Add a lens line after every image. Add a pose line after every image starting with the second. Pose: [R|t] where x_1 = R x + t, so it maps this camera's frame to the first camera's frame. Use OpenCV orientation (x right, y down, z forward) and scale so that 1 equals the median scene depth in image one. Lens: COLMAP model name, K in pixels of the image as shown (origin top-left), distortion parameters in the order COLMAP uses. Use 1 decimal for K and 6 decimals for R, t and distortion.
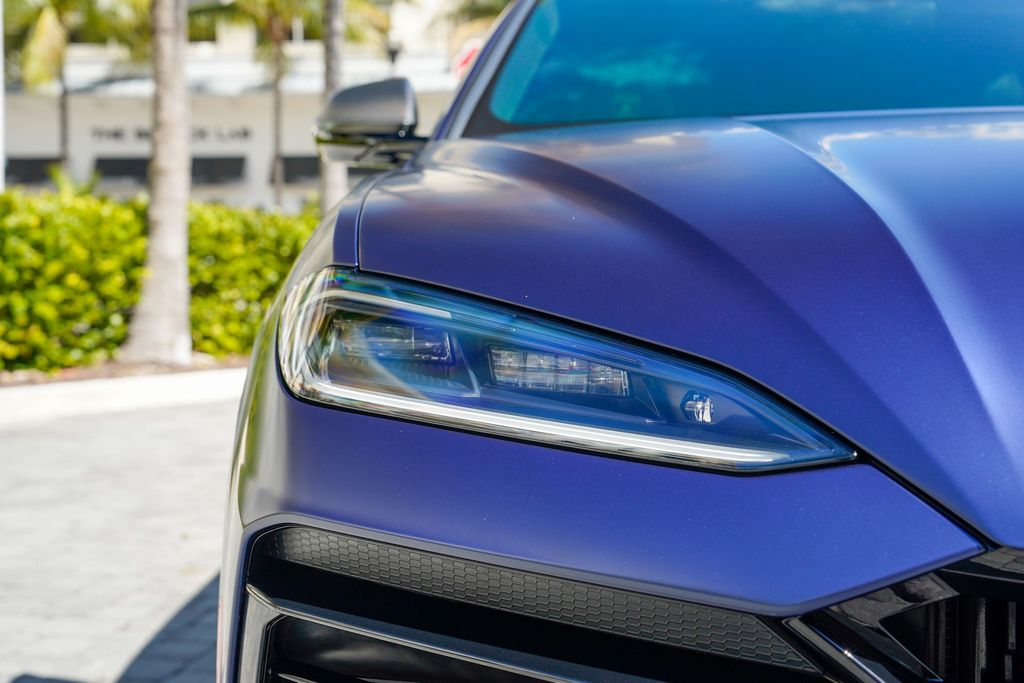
lens RADIAL K [[1371.4, 0, 512.0], [0, 1371.4, 341.5], [0, 0, 1]] dist [0.204450, 0.001586]
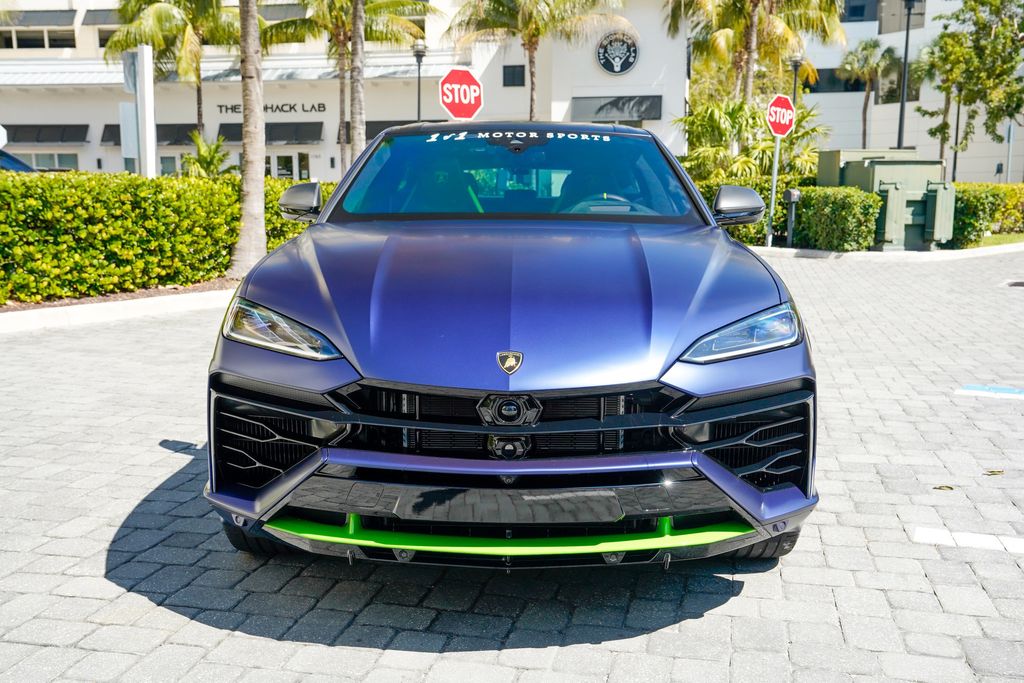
lens RADIAL K [[985.2, 0, 510.2], [0, 985.2, 345.3], [0, 0, 1]] dist [-0.005895, 0.116360]
pose [[0.999933, 0.003797, -0.010973, 0.071974], [-0.002700, 0.995154, 0.098287, -0.022438], [0.011293, -0.098250, 0.995098, -0.179417]]
